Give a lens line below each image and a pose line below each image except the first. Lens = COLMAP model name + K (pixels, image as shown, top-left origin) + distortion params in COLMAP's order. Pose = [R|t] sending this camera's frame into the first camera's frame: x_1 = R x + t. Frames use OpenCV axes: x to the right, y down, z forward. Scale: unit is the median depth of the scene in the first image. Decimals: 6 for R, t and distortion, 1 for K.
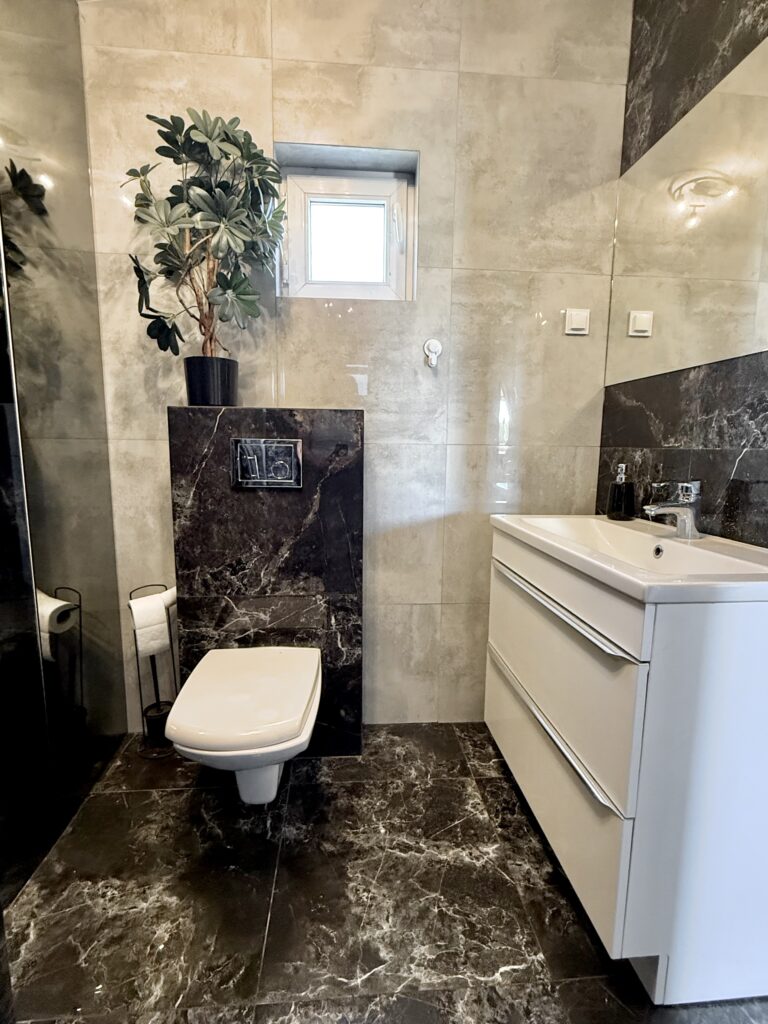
lens RADIAL K [[470.4, 0, 375.6], [0, 470.4, 511.7], [0, 0, 1]] dist [0.002358, -0.001016]
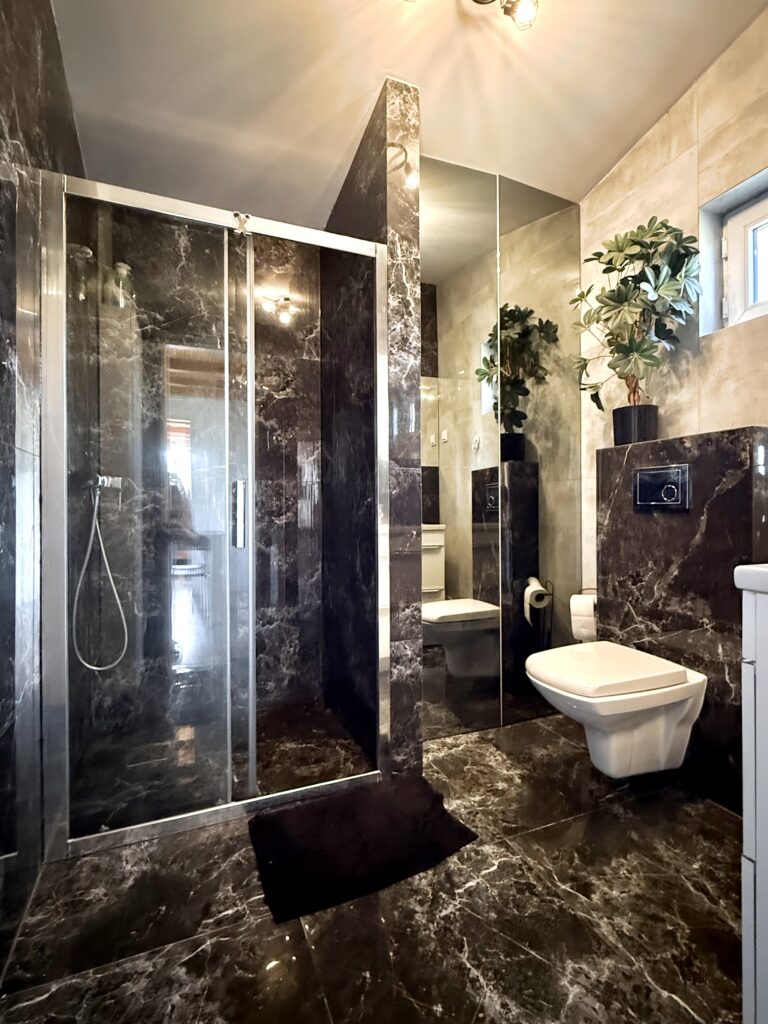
lens RADIAL K [[470.4, 0, 375.6], [0, 470.4, 511.7], [0, 0, 1]] dist [0.002358, -0.001016]
pose [[0.302867, -0.006741, -0.953009, 0.624202], [-0.124479, 0.991129, -0.046570, 0.089401], [0.944869, 0.132735, 0.299341, 0.023616]]
